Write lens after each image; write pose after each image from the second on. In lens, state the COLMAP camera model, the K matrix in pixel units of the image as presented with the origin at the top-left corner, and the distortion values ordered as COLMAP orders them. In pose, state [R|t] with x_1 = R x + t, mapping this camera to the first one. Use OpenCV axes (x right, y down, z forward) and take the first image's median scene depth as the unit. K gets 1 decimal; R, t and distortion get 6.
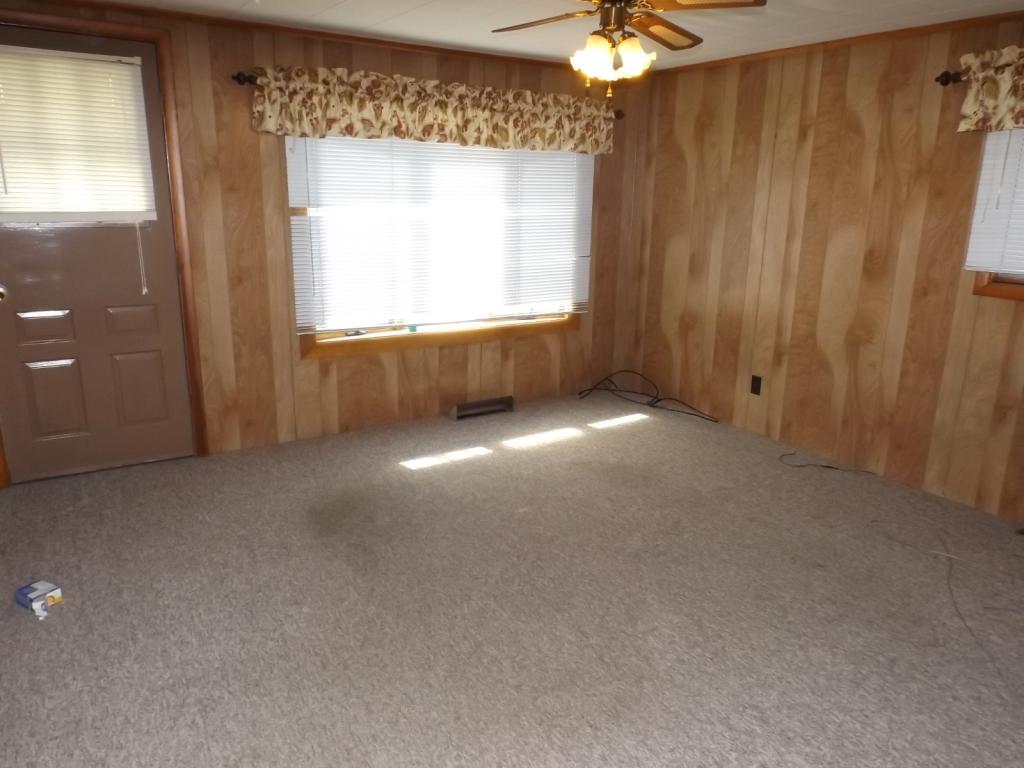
lens RADIAL K [[737.3, 0, 525.7], [0, 737.3, 384.1], [0, 0, 1]] dist [0.002122, -0.001276]
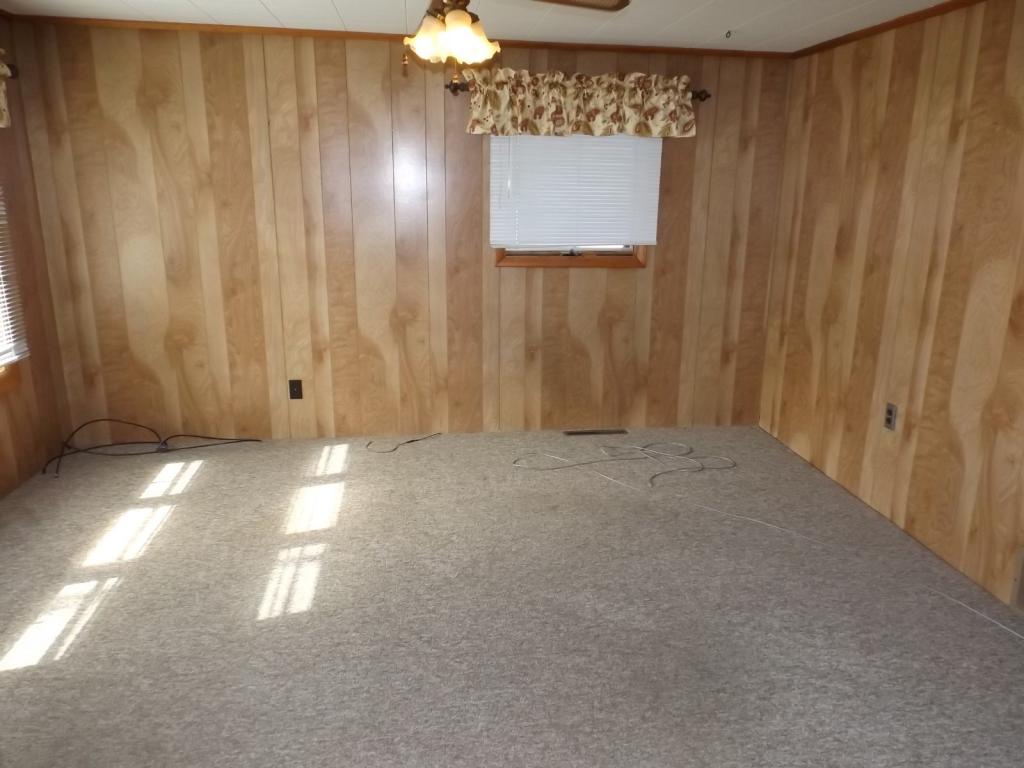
lens RADIAL K [[737.3, 0, 525.7], [0, 737.3, 384.1], [0, 0, 1]] dist [0.002122, -0.001276]
pose [[0.420679, -0.242775, 0.874122, -0.430745], [0.223669, 0.961540, 0.159411, -0.100306], [-0.879205, 0.128453, 0.458802, 0.350068]]
